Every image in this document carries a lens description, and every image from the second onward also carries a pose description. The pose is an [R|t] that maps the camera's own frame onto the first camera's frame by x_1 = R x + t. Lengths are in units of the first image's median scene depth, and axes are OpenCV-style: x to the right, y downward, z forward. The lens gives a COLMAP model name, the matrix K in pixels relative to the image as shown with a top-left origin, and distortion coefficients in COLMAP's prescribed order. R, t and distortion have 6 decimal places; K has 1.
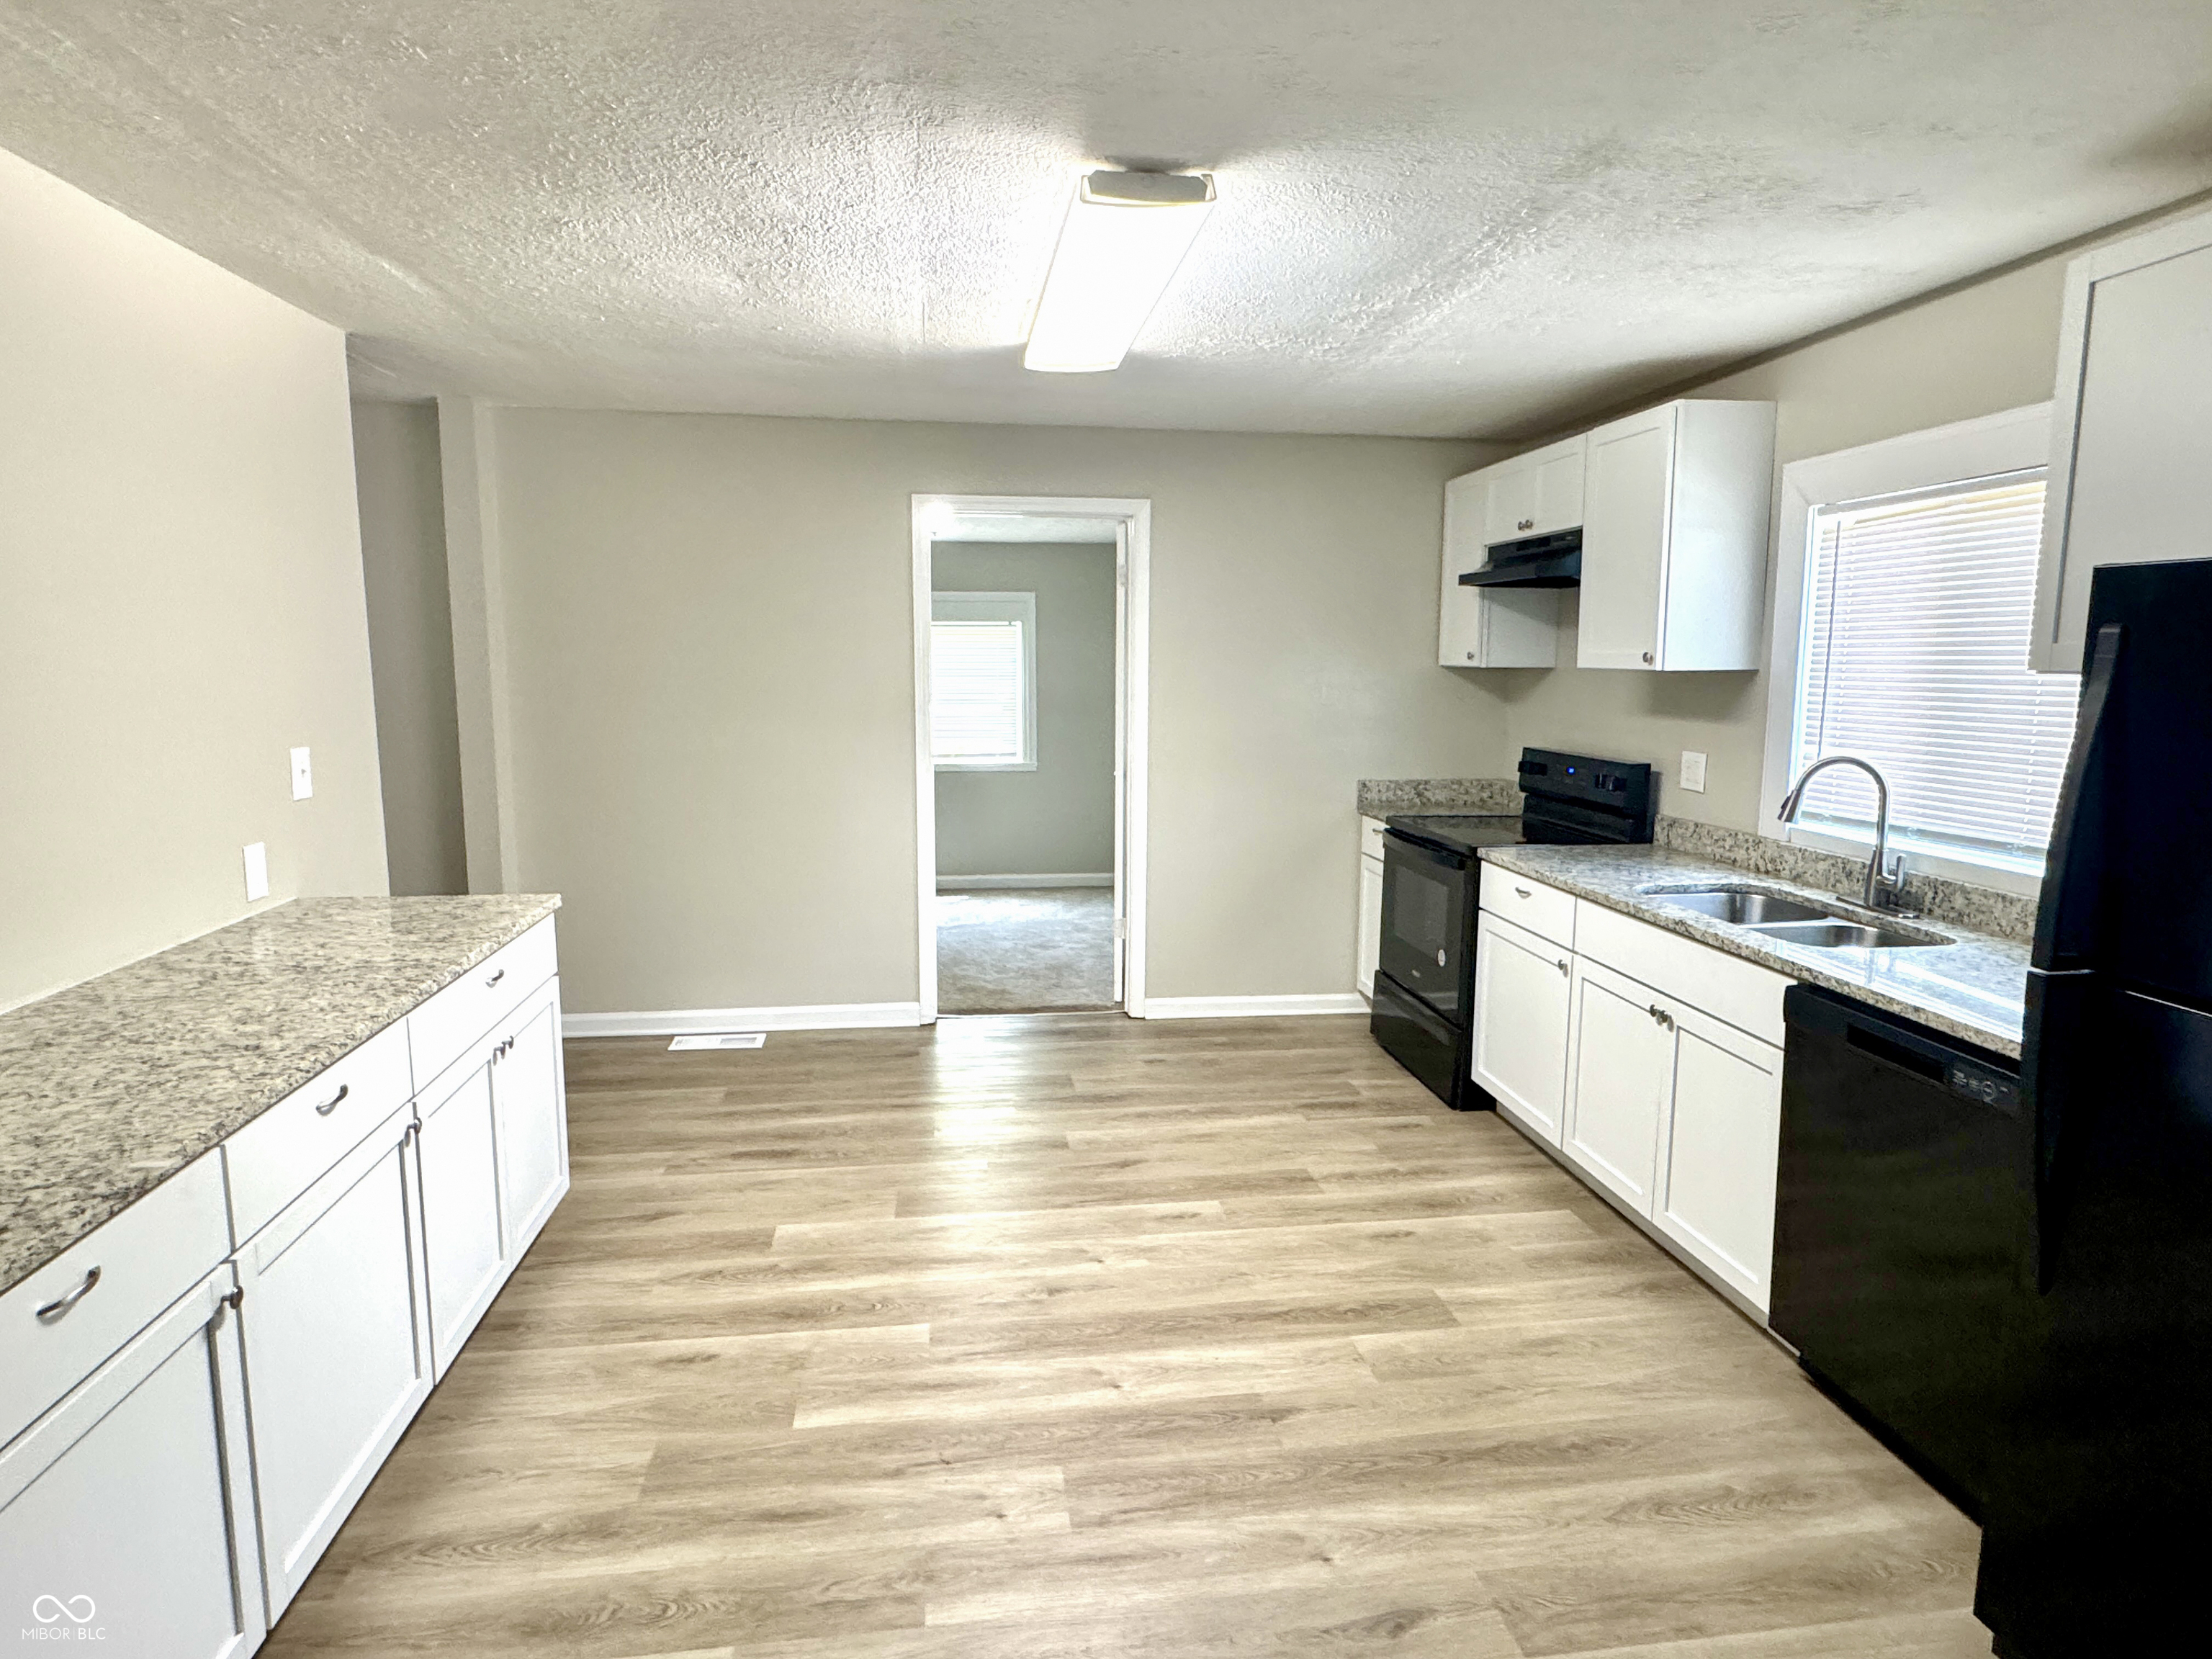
lens RADIAL K [[1229.2, 0, 1106.0], [0, 1229.2, 829.5], [0, 0, 1]] dist [-0.002555, -0.001000]
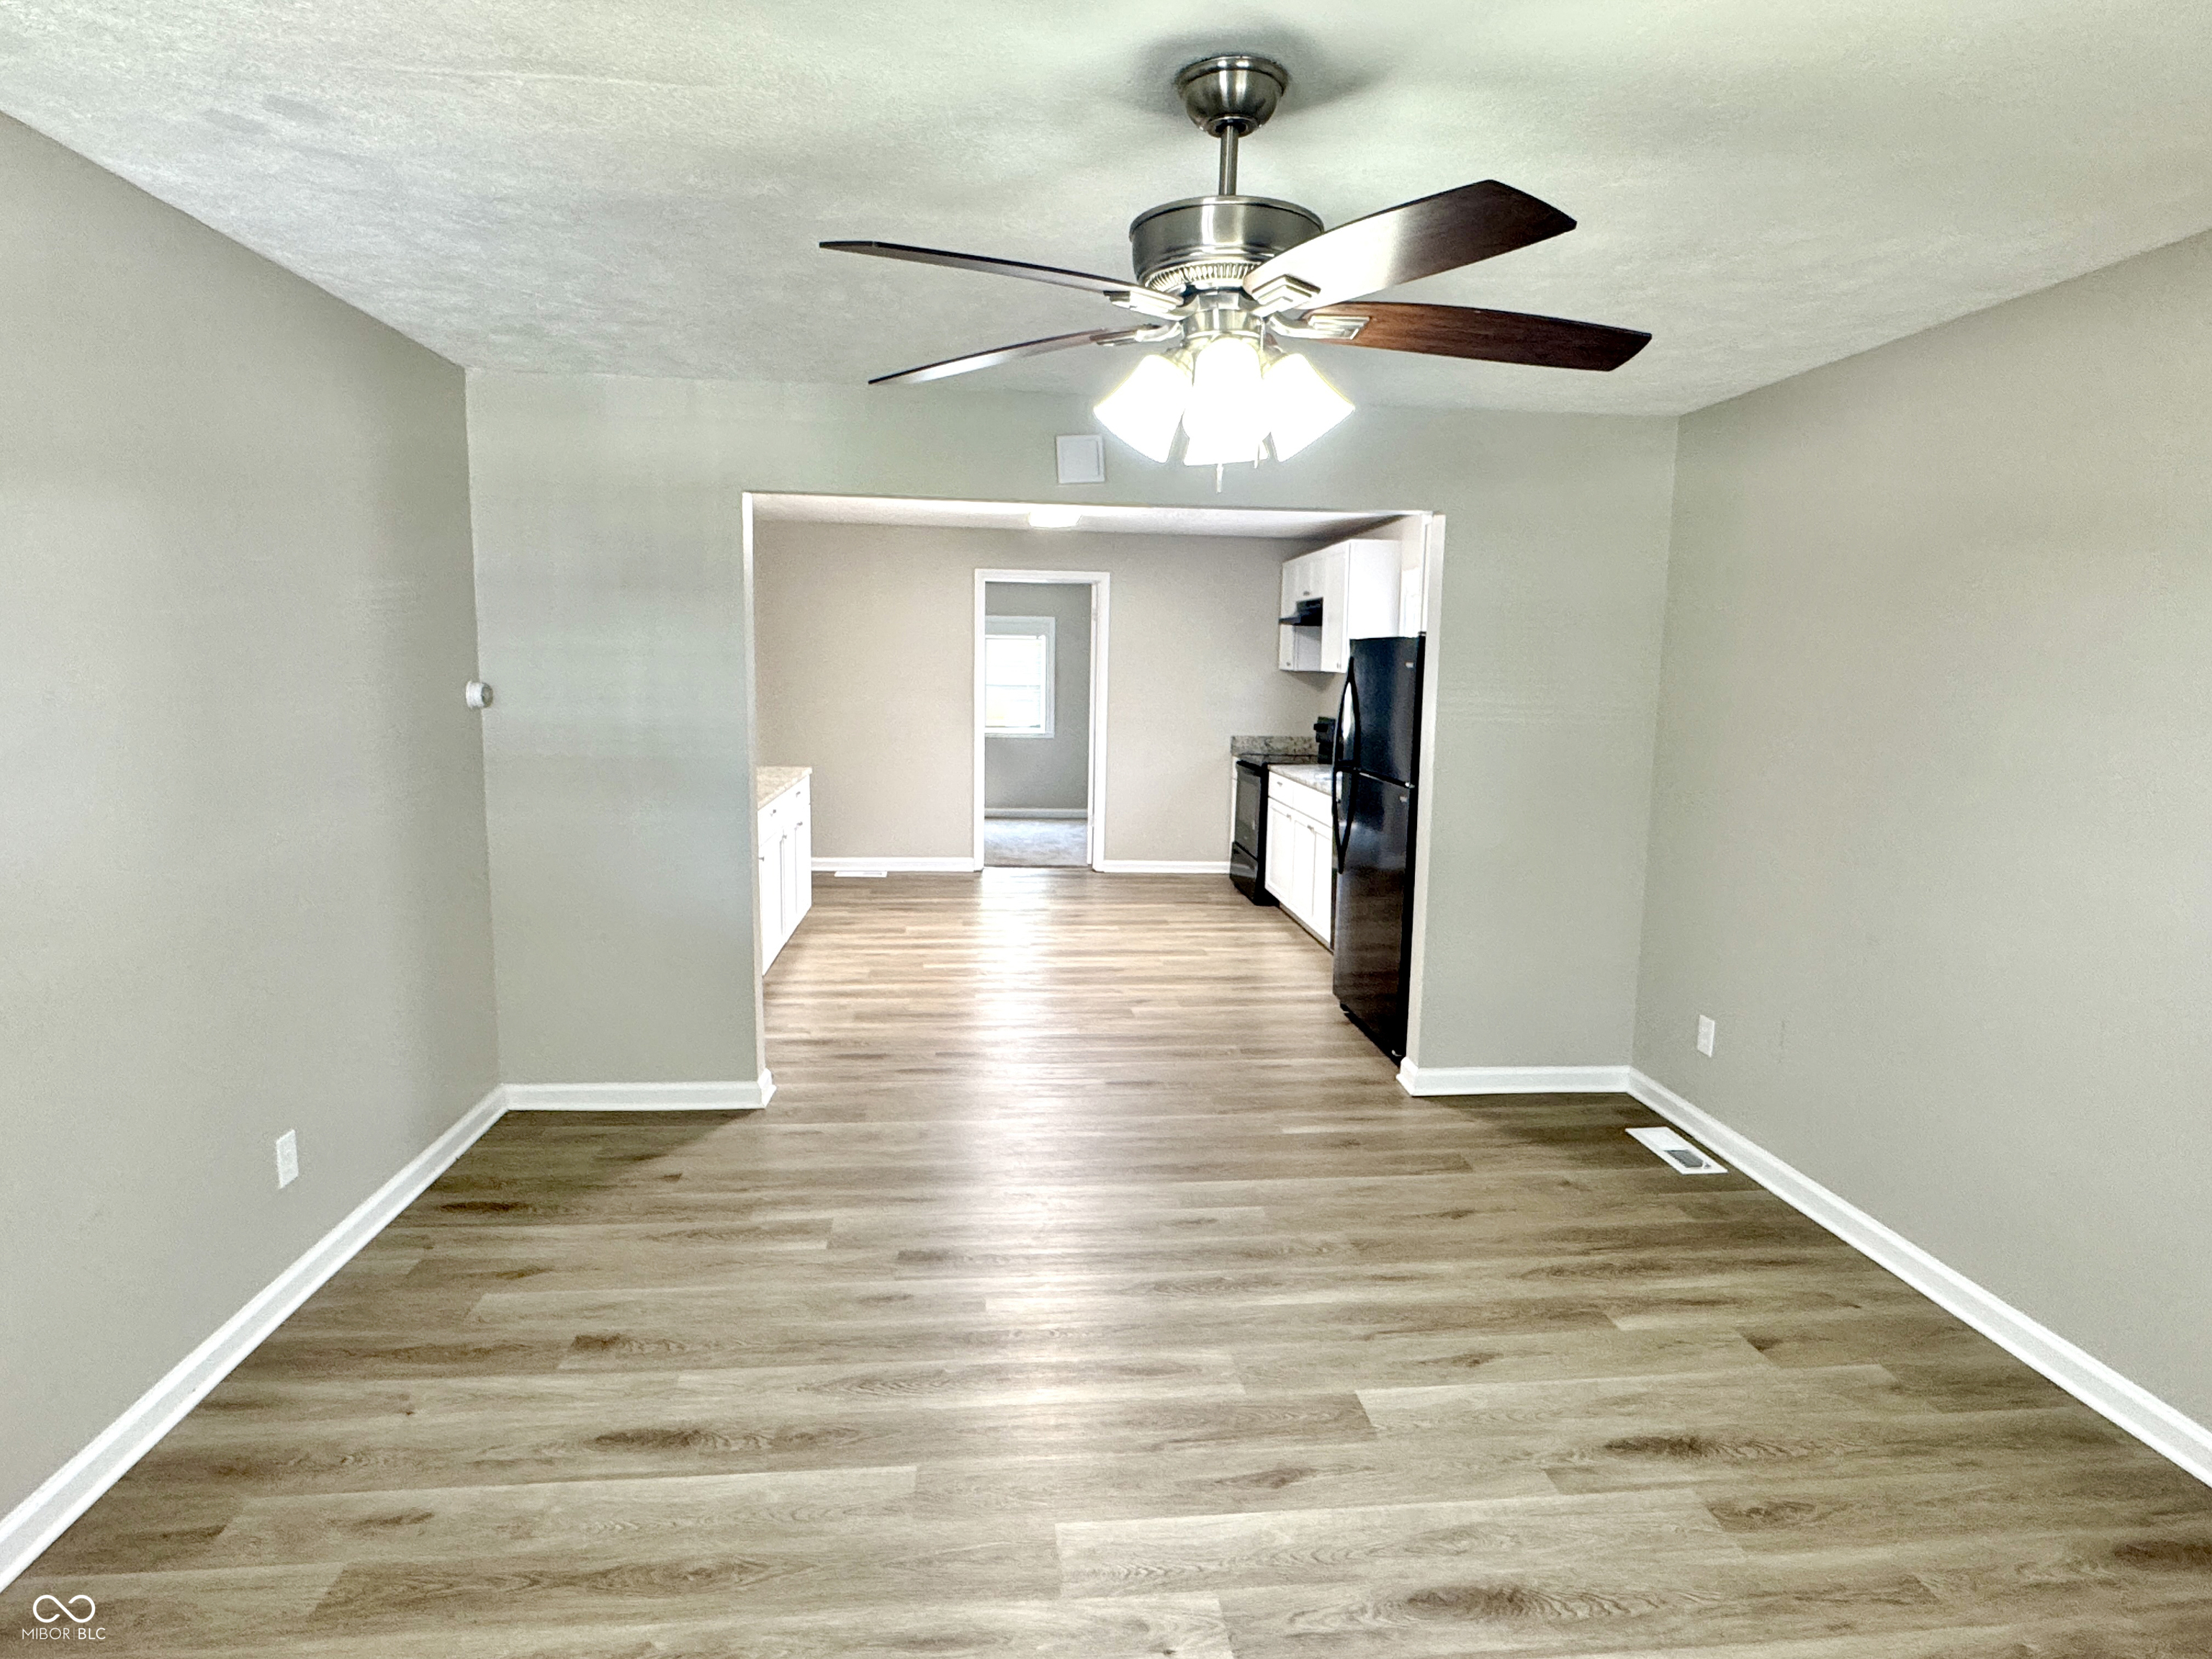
lens RADIAL K [[1229.2, 0, 1106.0], [0, 1229.2, 829.5], [0, 0, 1]] dist [-0.002555, -0.001000]
pose [[0.999004, 0.019606, -0.040092, 0.147426], [-0.019731, 0.999802, -0.002715, 0.141863], [0.040030, 0.003503, 0.999192, -1.032186]]
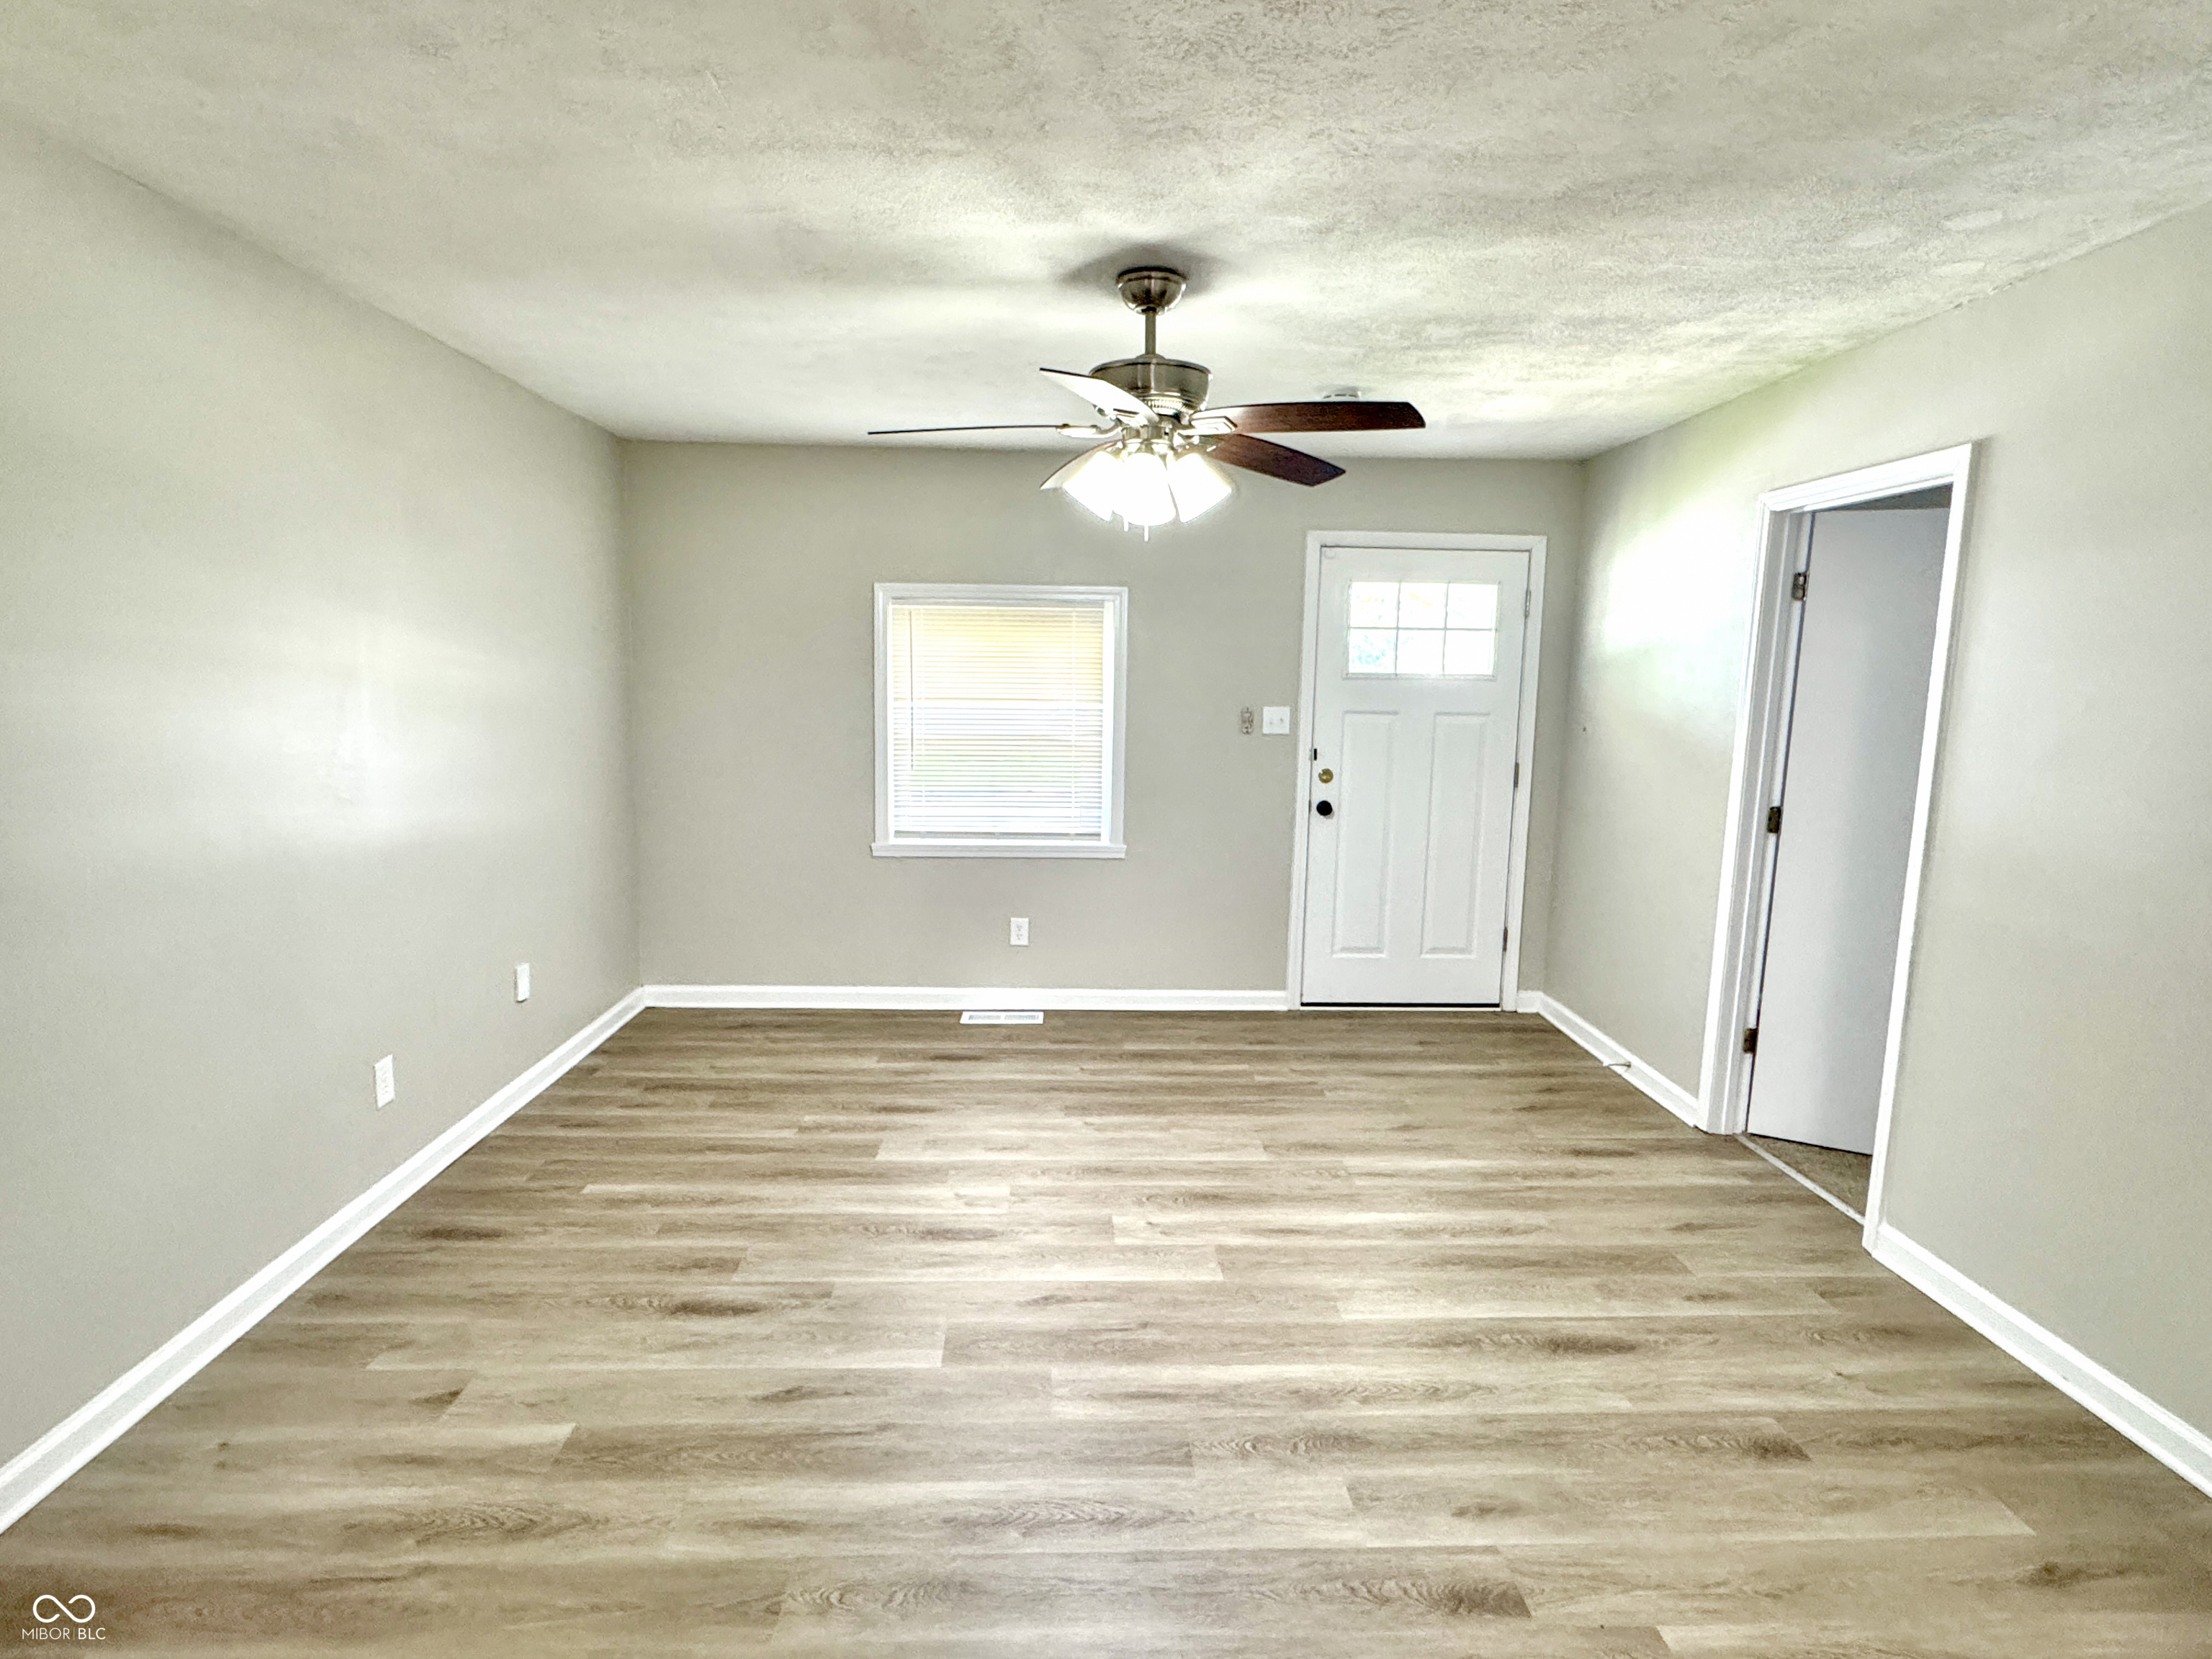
lens RADIAL K [[1183.1, 0, 1102.1], [0, 1183.1, 834.7], [0, 0, 1]] dist [-0.000151, -0.000259]
pose [[-0.994637, -0.032781, 0.098091, 0.116474], [-0.004494, 0.961241, 0.275672, -0.036324], [-0.103326, 0.273753, -0.956234, 0.321758]]
